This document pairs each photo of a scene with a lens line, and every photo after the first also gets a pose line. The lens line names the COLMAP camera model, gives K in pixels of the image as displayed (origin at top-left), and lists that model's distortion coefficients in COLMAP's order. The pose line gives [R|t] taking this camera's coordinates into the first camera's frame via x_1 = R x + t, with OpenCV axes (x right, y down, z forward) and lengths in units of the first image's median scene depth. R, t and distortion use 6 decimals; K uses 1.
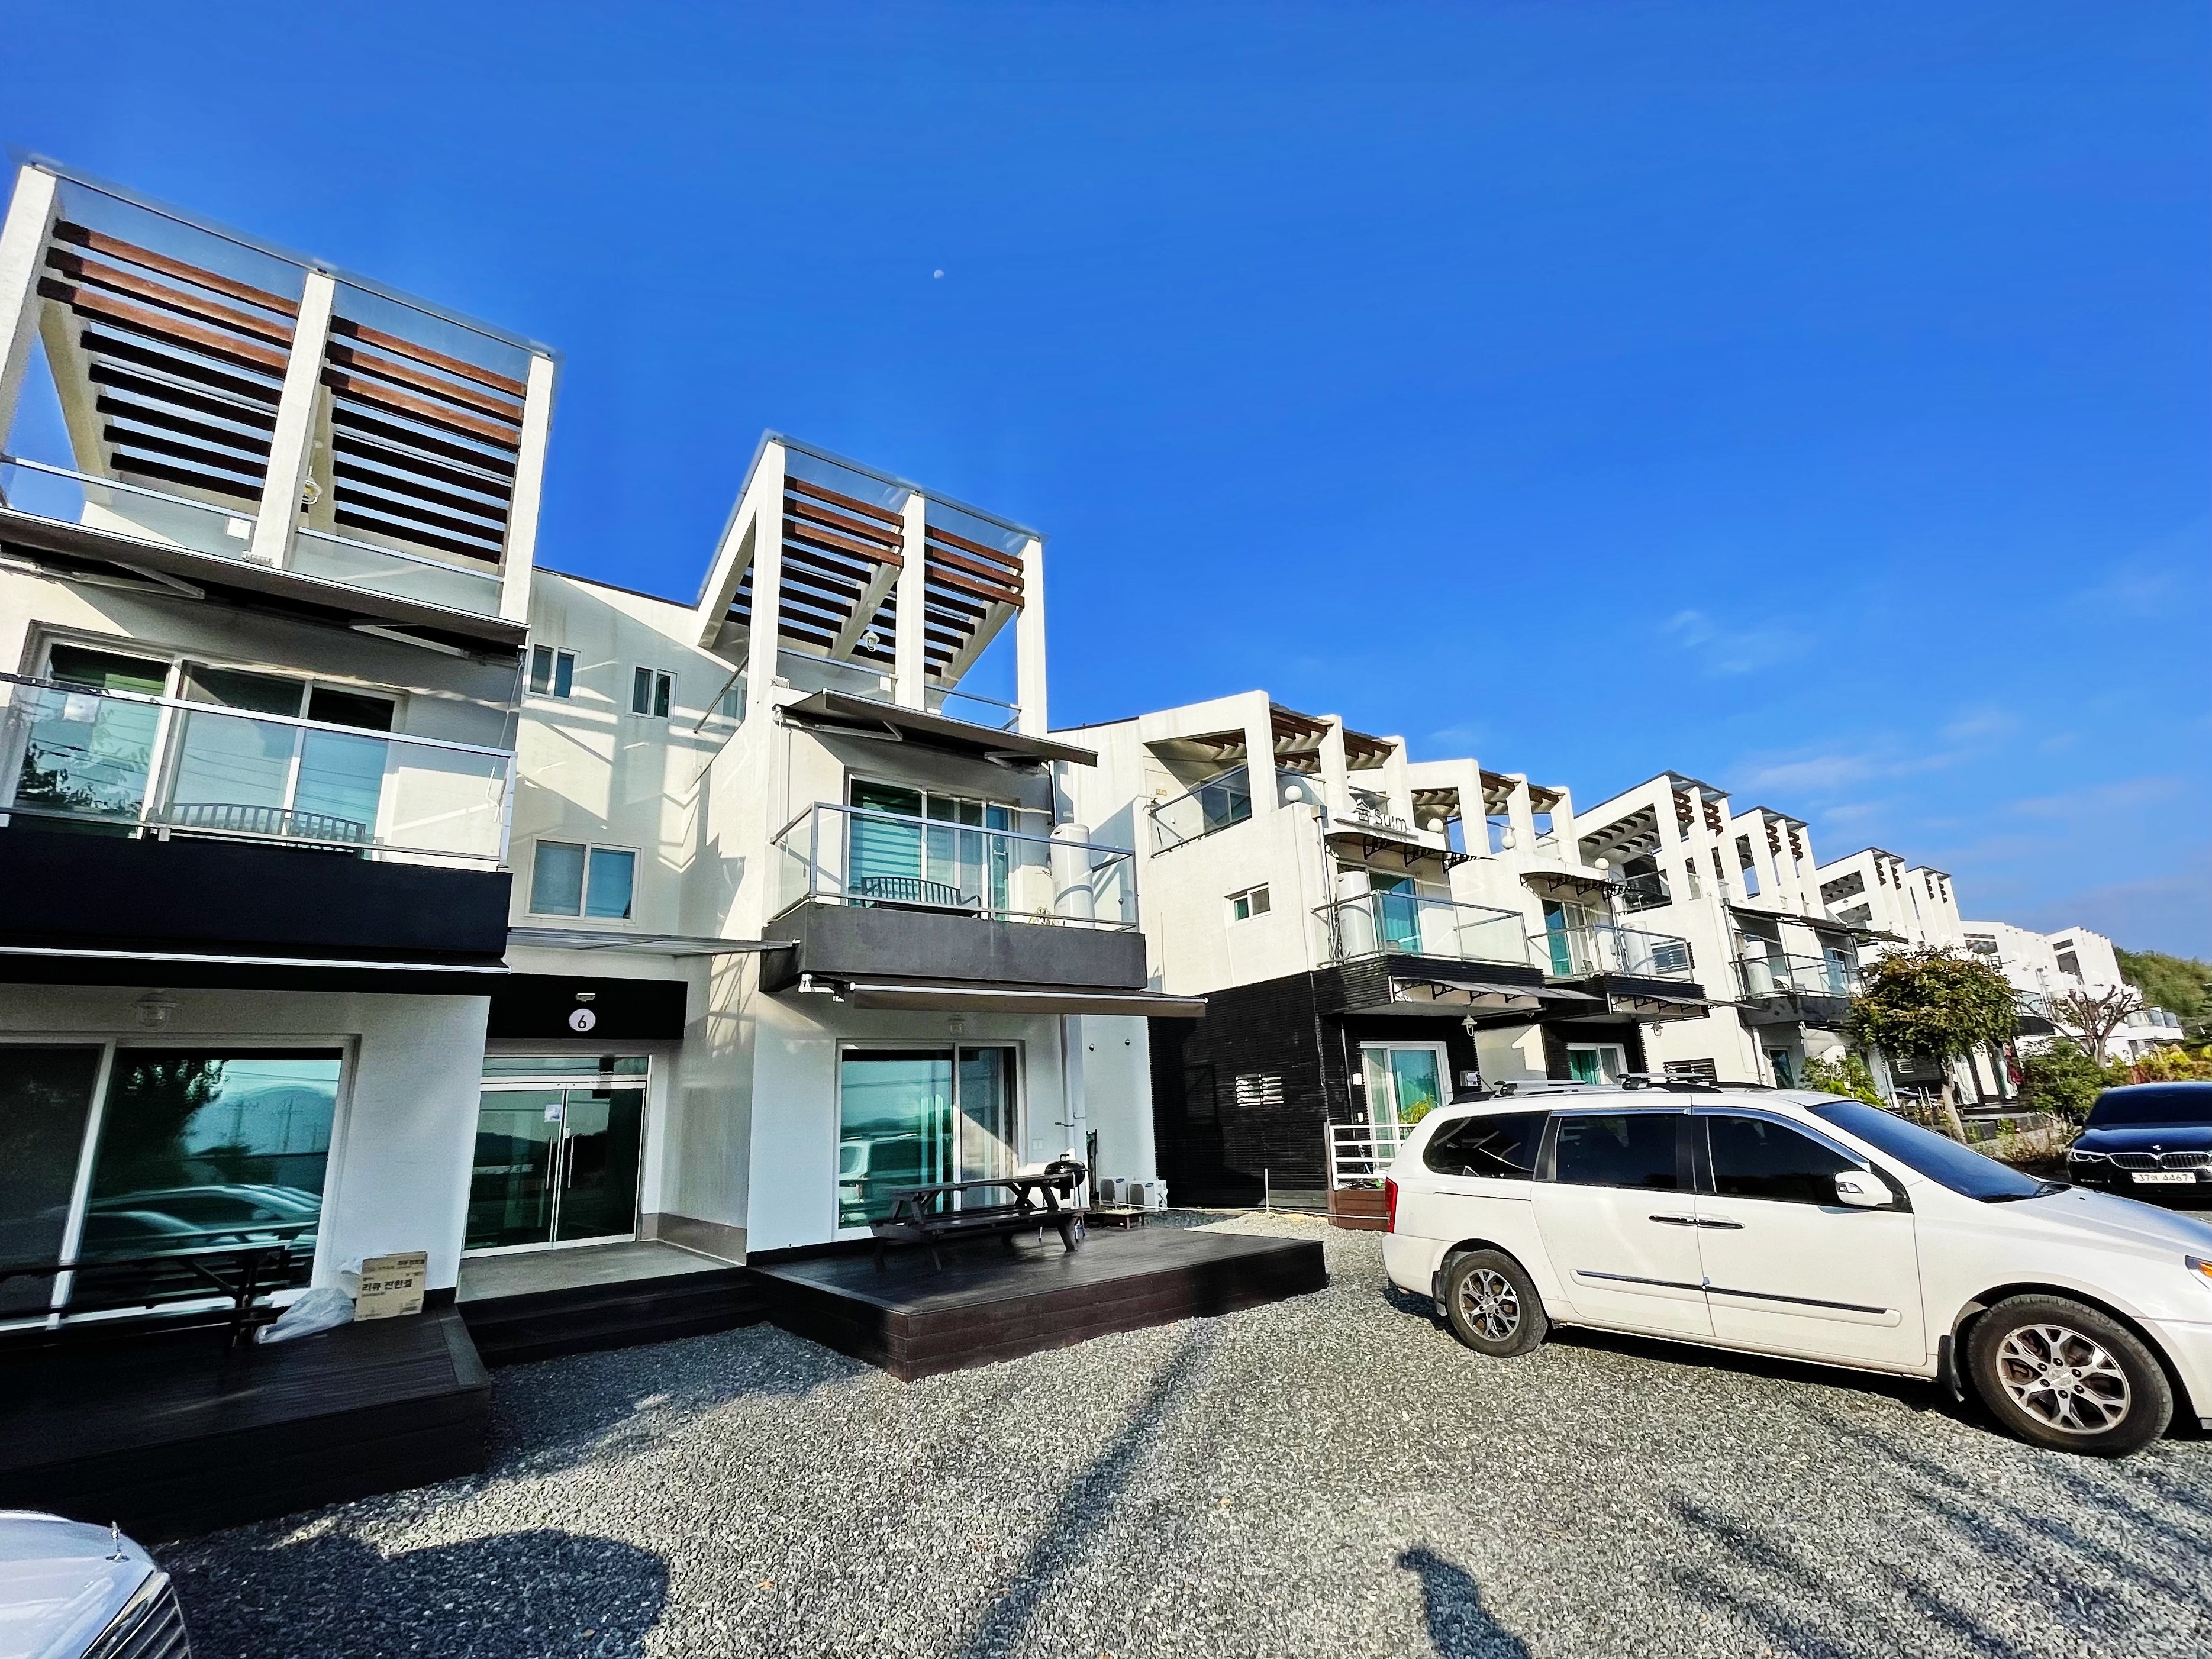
lens RADIAL K [[935.7, 0, 1131.5], [0, 935.7, 897.2], [0, 0, 1]] dist [-0.000163, -0.000048]
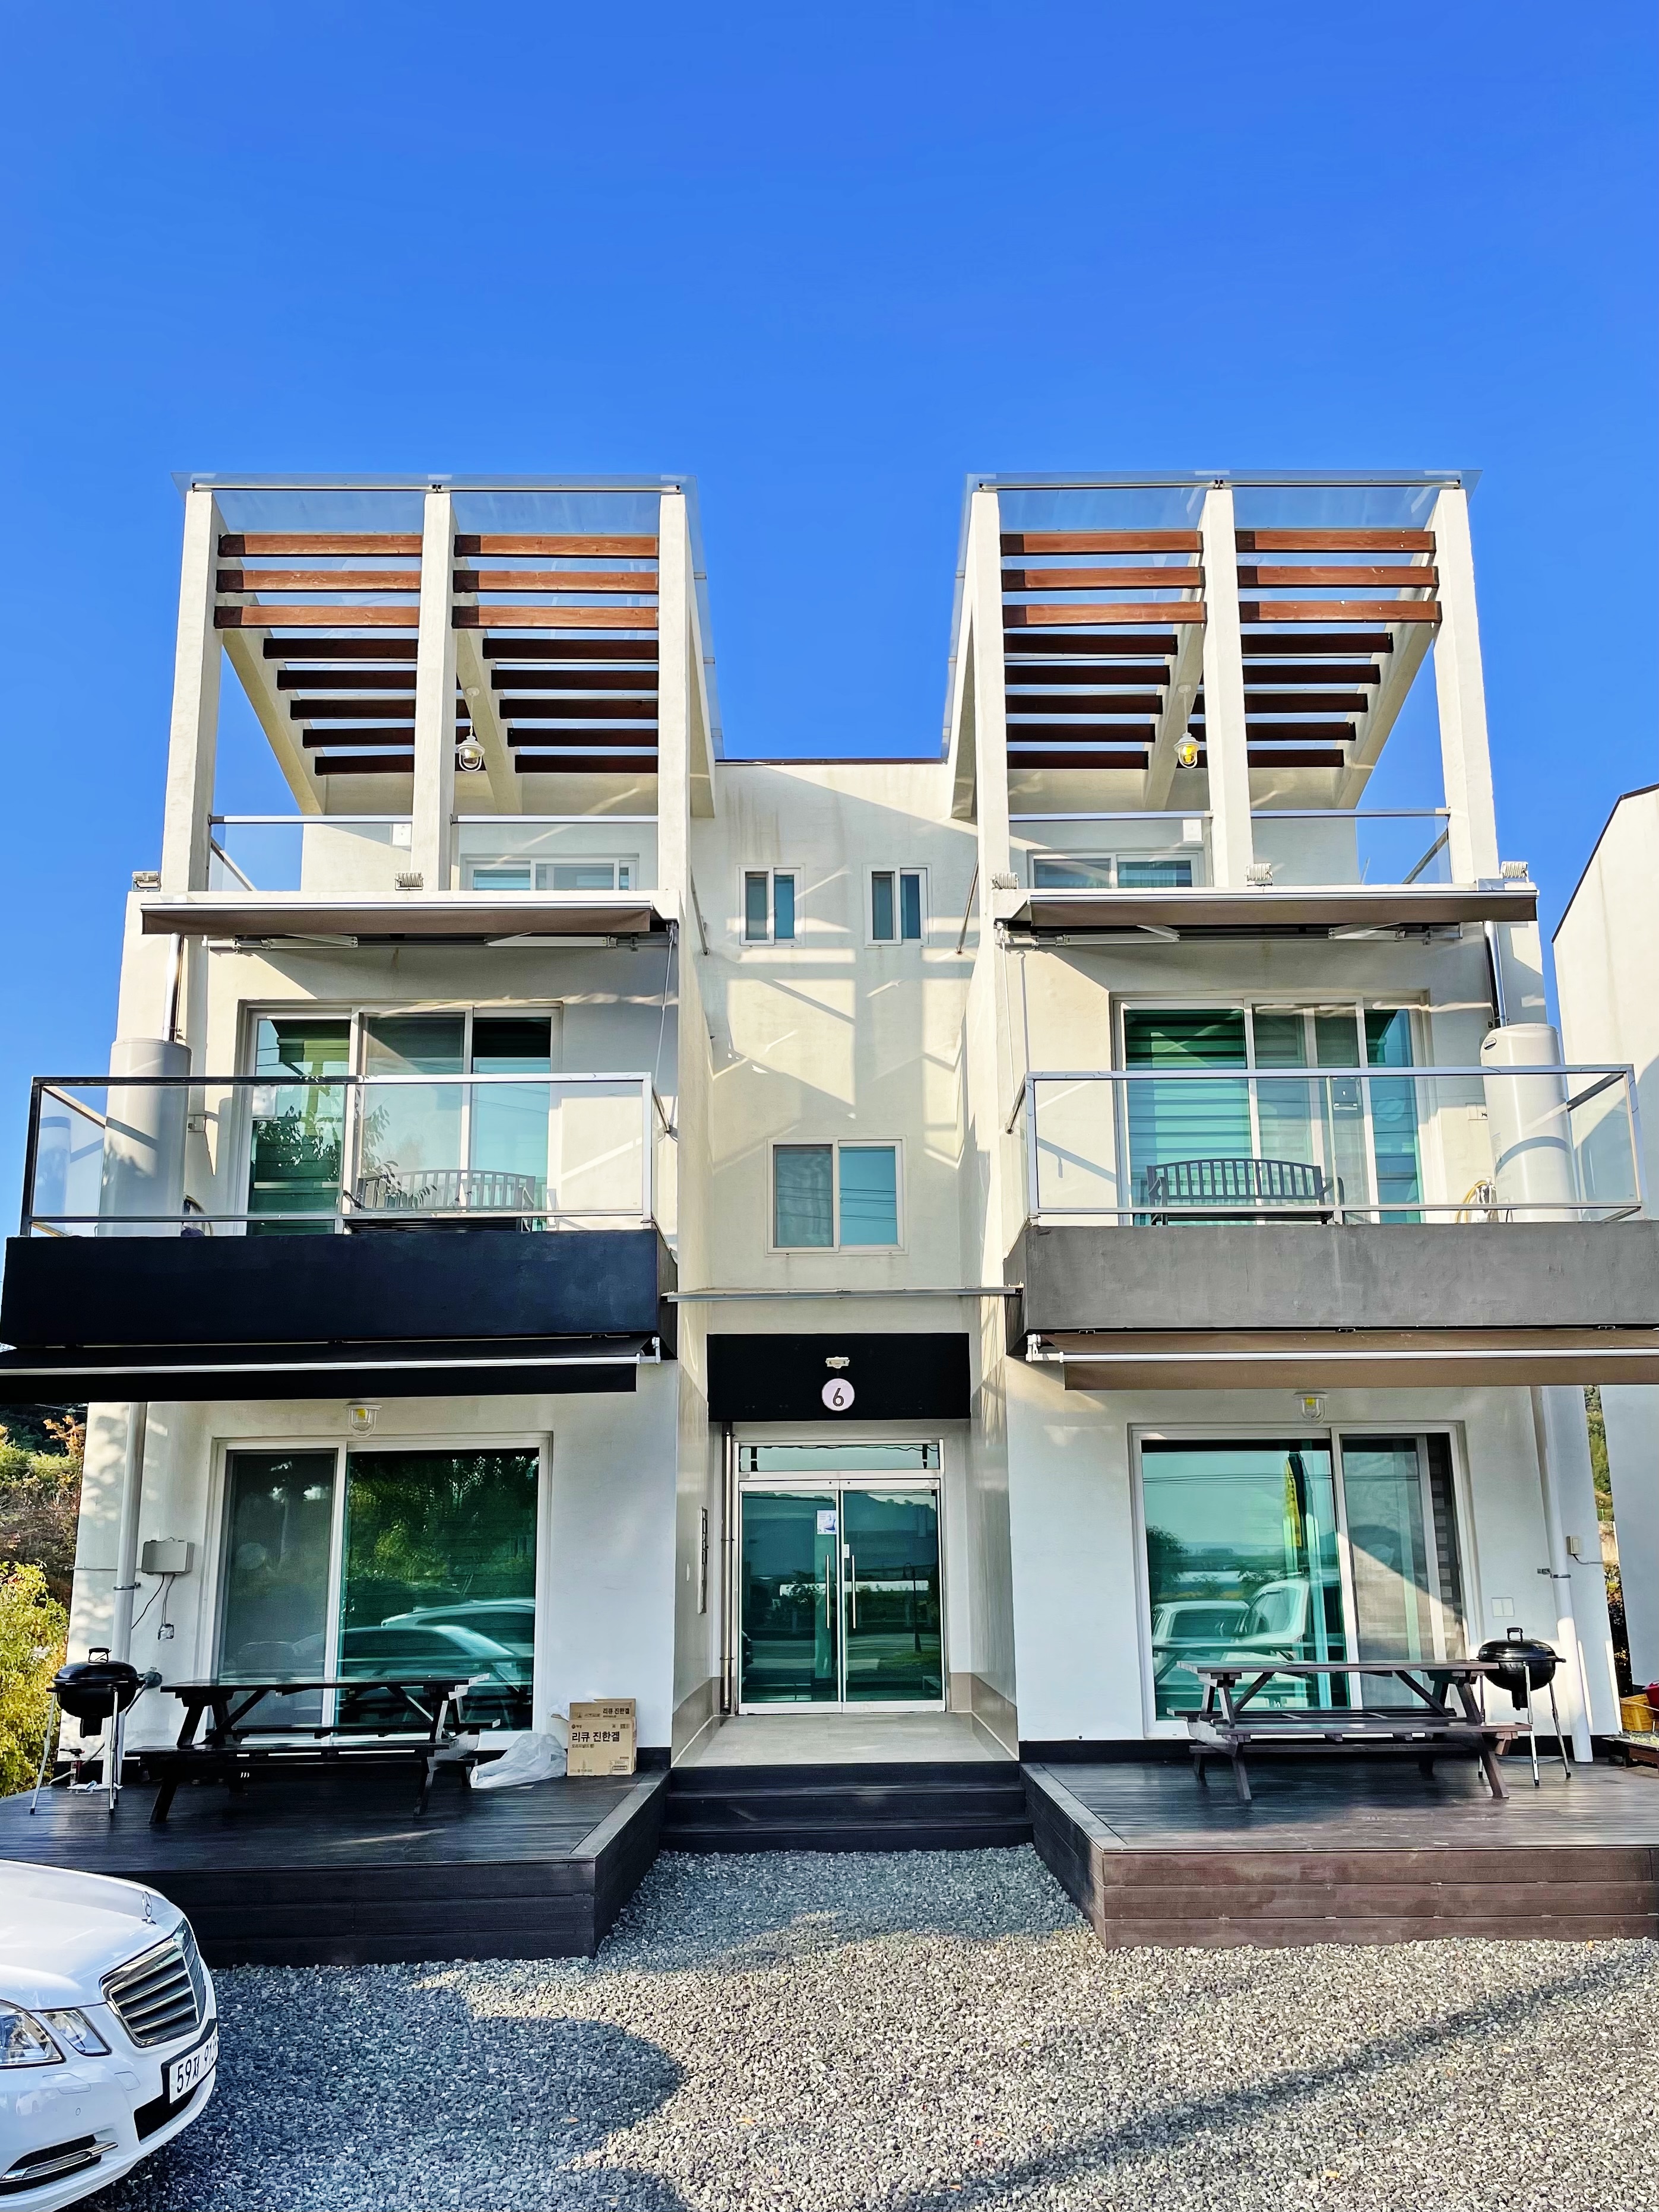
lens RADIAL K [[1670.5, 0, 826.6], [0, 1670.5, 1218.9], [0, 0, 1]] dist [0.100866, -0.121646]
pose [[0.814118, -0.080399, -0.575107, 0.184407], [0.109346, 0.993877, 0.015847, -0.028507], [0.570312, -0.075787, 0.817925, -0.047656]]
